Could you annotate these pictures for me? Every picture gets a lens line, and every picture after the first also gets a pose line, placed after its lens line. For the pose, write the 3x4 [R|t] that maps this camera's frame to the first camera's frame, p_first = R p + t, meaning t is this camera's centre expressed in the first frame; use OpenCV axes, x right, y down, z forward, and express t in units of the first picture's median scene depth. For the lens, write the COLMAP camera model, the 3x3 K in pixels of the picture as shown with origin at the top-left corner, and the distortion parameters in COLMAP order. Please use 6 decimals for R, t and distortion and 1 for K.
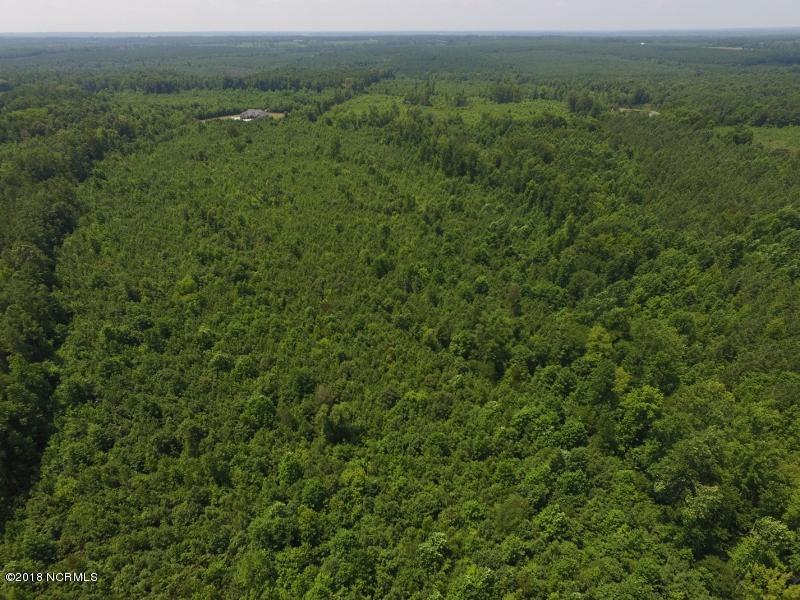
lens RADIAL K [[464.1, 0, 396.0], [0, 464.1, 304.1], [0, 0, 1]] dist [-0.011456, 0.013973]
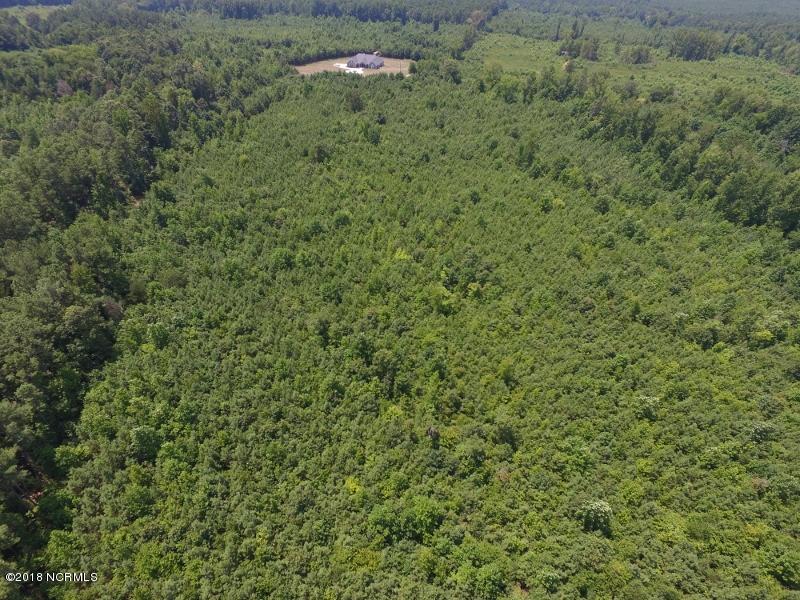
lens RADIAL K [[464.1, 0, 396.0], [0, 464.1, 304.1], [0, 0, 1]] dist [-0.011456, 0.013973]
pose [[0.989538, 0.112054, -0.090876, -0.190566], [-0.099656, 0.986351, 0.131072, -0.167559], [0.104323, -0.120645, 0.987199, 0.297252]]
